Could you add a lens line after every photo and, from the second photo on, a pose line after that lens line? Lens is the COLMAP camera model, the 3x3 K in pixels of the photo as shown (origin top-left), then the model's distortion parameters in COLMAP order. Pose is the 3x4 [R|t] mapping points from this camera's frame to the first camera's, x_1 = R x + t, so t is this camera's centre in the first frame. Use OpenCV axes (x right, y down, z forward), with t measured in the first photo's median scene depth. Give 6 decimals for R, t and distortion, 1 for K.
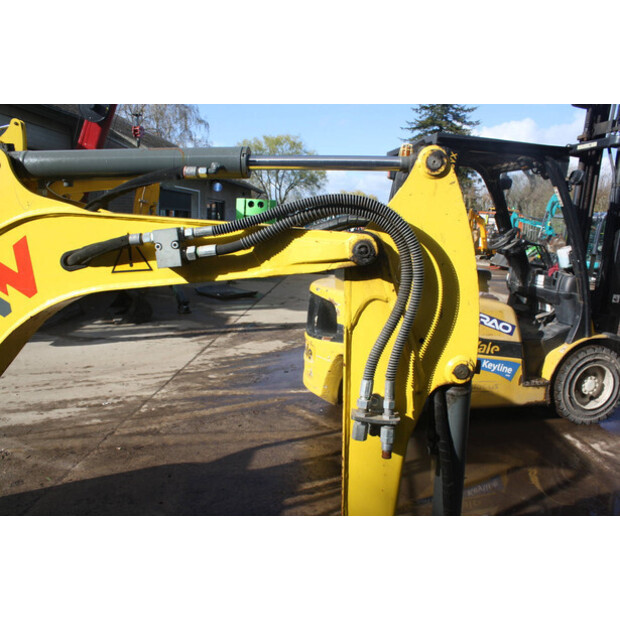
lens RADIAL K [[517.4, 0, 309.6], [0, 517.4, 317.8], [0, 0, 1]] dist [-0.164628, 0.139666]
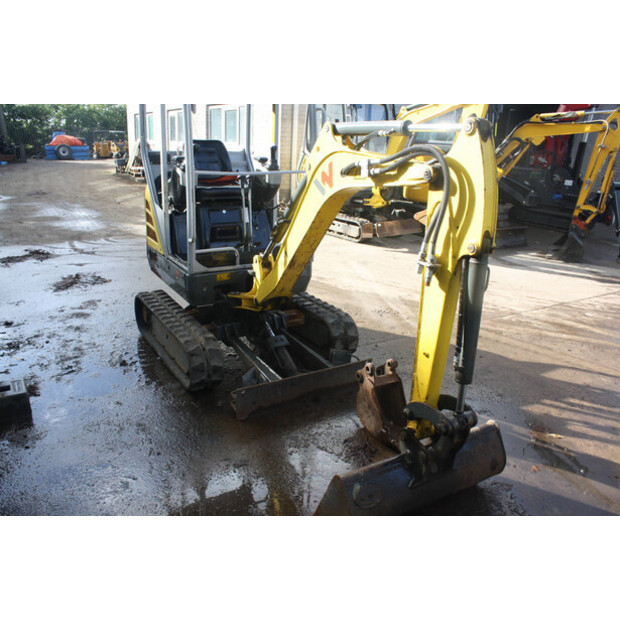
lens RADIAL K [[517.4, 0, 309.6], [0, 517.4, 317.8], [0, 0, 1]] dist [-0.164628, 0.139666]
pose [[0.575205, 0.262927, -0.774603, 0.499859], [-0.175965, 0.964538, 0.196729, 0.032530], [0.798859, 0.023144, 0.601073, -0.171942]]
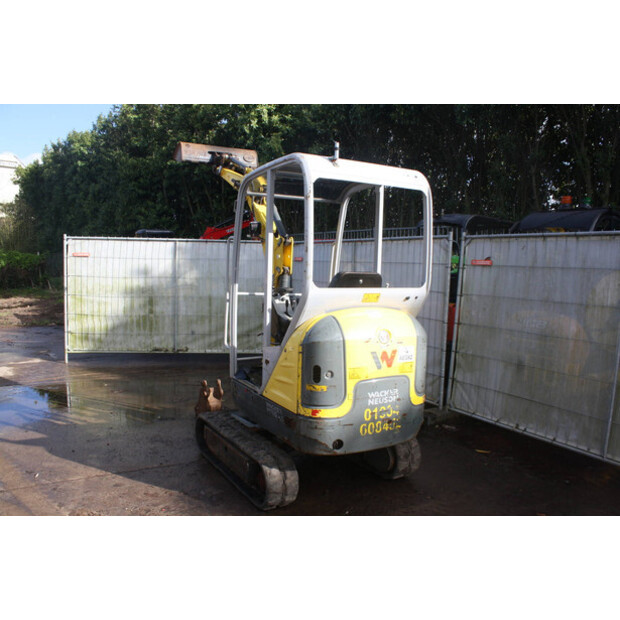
lens RADIAL K [[521.1, 0, 311.2], [0, 521.1, 316.5], [0, 0, 1]] dist [-0.154360, 0.123503]
pose [[-0.561126, -0.130042, 0.817451, -1.835469], [0.114884, 0.965788, 0.232500, -0.309109], [-0.819719, 0.224373, -0.526989, 1.173339]]
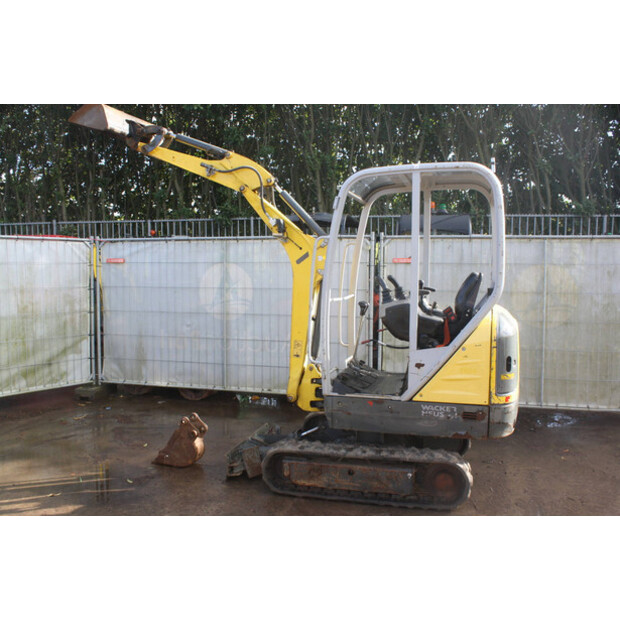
lens RADIAL K [[600.8, 0, 310.0], [0, 600.8, 310.0], [0, 0, 1]] dist [-0.168505, 0.201208]
pose [[-0.979134, -0.049674, 0.197053, -0.814465], [0.003993, 0.964775, 0.263045, -0.424952], [-0.203178, 0.258343, -0.944446, 1.965504]]
